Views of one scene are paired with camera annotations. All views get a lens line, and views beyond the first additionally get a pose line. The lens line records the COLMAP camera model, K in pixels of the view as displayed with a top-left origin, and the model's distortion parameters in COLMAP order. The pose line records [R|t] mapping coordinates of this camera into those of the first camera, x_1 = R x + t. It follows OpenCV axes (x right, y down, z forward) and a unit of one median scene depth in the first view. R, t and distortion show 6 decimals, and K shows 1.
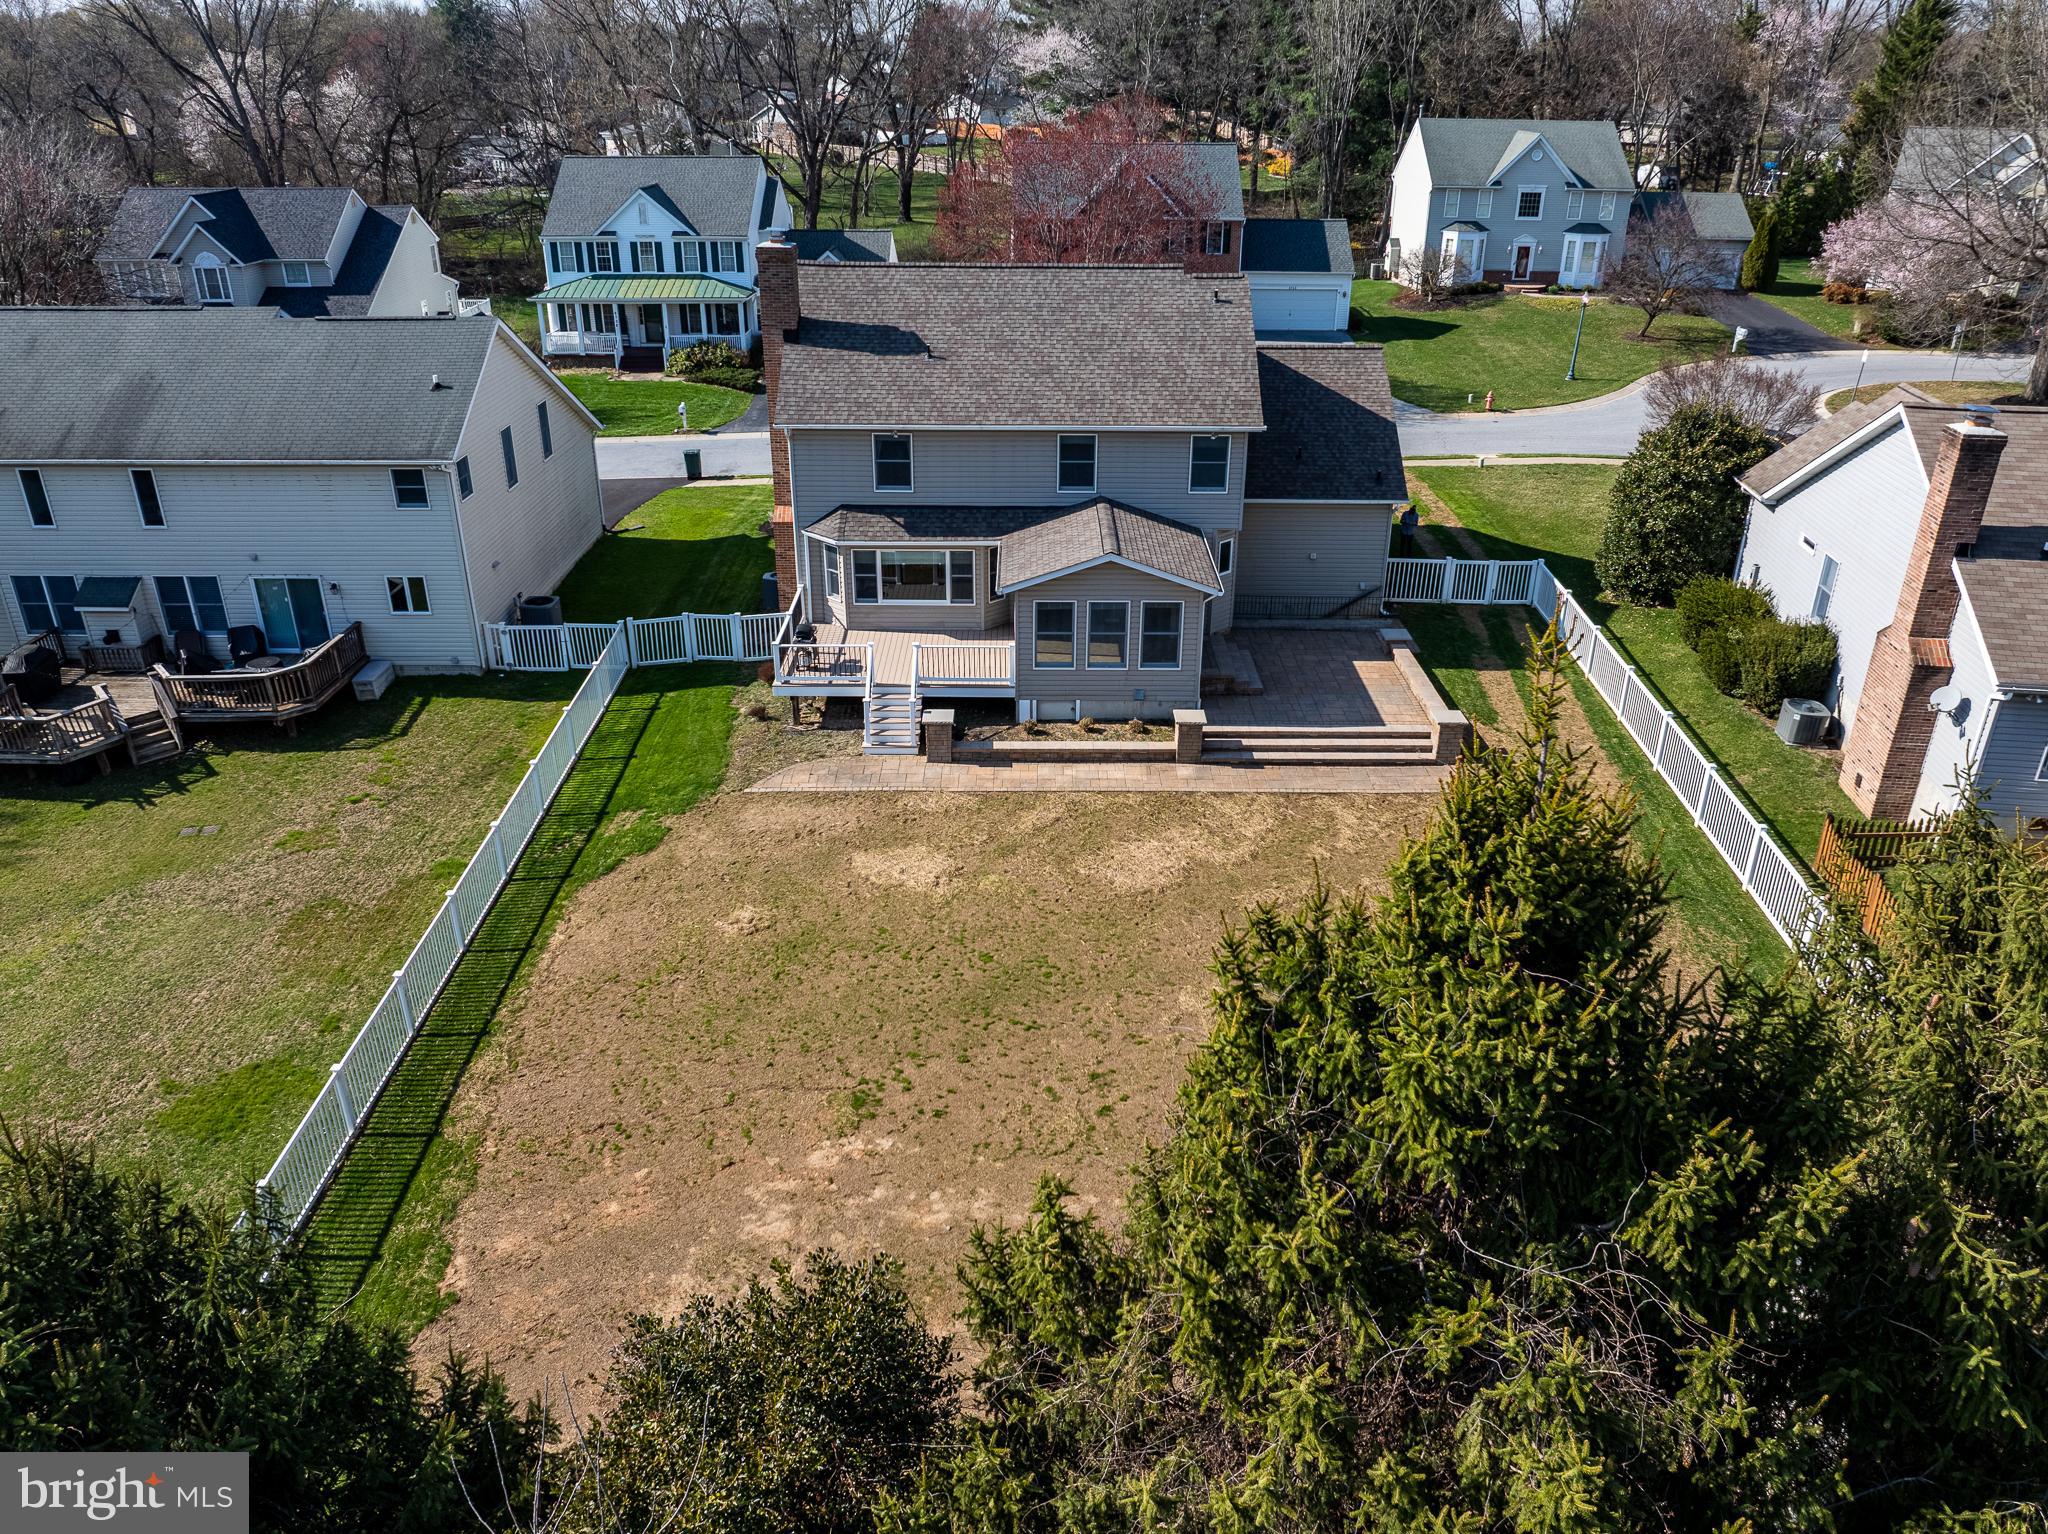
lens RADIAL K [[1437.7, 0, 1024.0], [0, 1437.7, 767.0], [0, 0, 1]] dist [-0.031205, -0.001837]
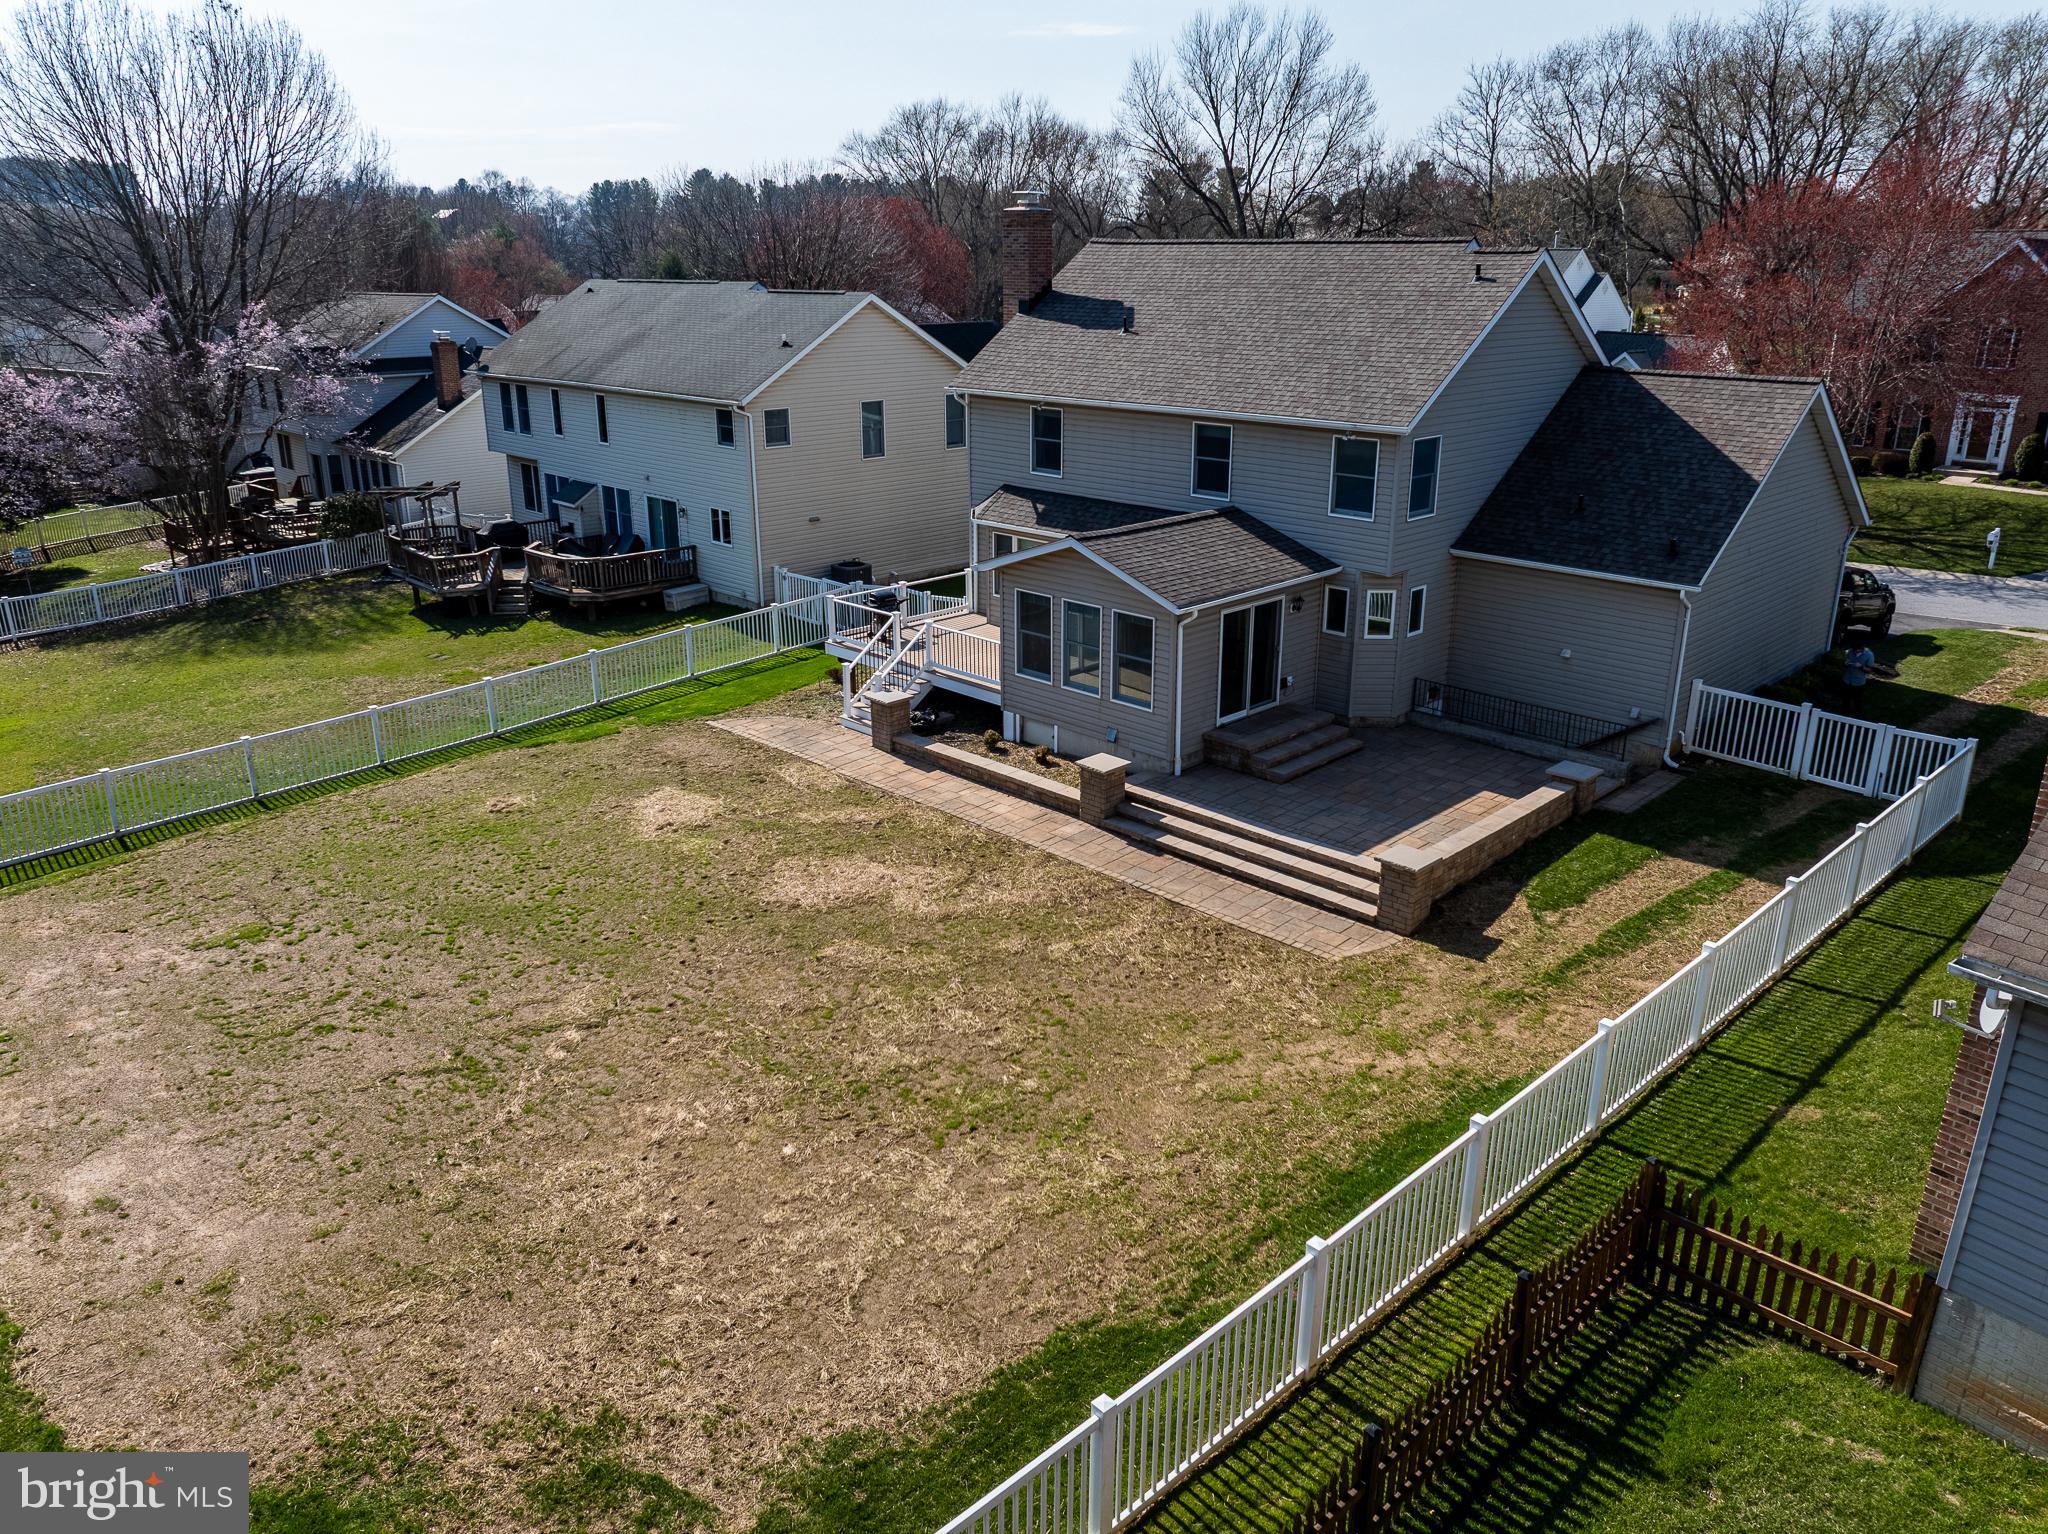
lens RADIAL K [[1437.7, 0, 1024.0], [0, 1437.7, 767.0], [0, 0, 1]] dist [-0.031205, -0.001837]
pose [[0.707821, 0.231924, -0.667234, 0.545360], [-0.307902, 0.951409, 0.004069, -0.021707], [0.635756, 0.202562, 0.744837, 0.383948]]
